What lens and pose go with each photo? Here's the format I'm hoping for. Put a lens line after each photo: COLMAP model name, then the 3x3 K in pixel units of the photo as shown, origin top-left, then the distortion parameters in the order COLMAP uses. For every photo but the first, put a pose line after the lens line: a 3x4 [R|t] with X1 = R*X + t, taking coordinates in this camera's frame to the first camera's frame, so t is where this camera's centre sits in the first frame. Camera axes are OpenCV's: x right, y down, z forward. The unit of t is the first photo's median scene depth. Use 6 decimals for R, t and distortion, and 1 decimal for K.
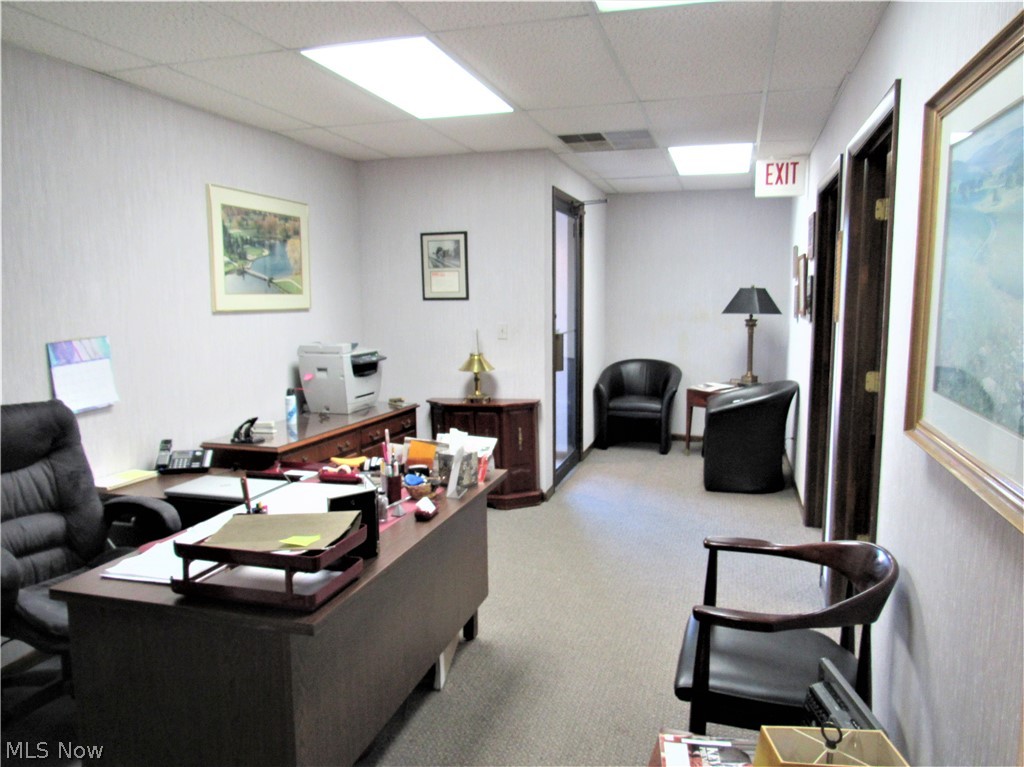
lens RADIAL K [[734.9, 0, 512.0], [0, 734.9, 383.5], [0, 0, 1]] dist [-0.003022, -0.000726]
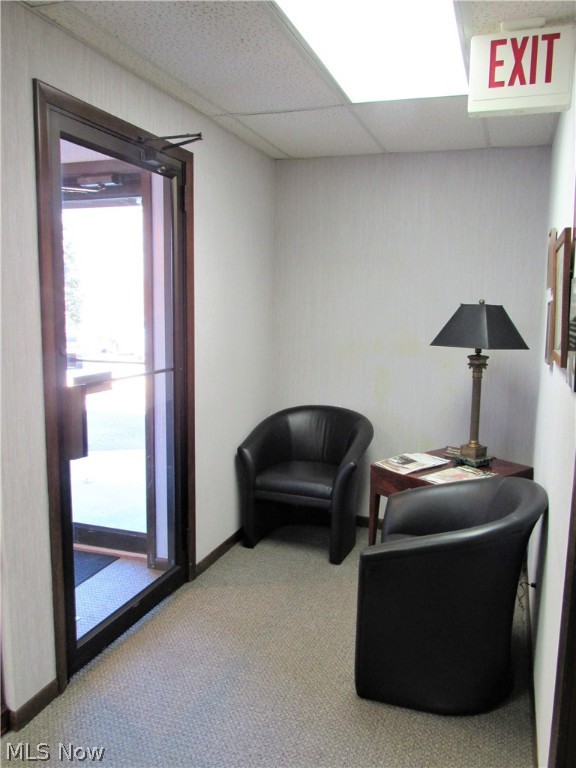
lens RADIAL K [[585.1, 0, 320.2], [0, 585.1, 386.0], [0, 0, 1]] dist [-0.028245, -0.003944]
pose [[0.999335, 0.029160, -0.021908, 0.201243], [-0.028834, 0.999471, 0.015031, -0.064730], [0.022335, -0.014389, 0.999647, 0.499815]]
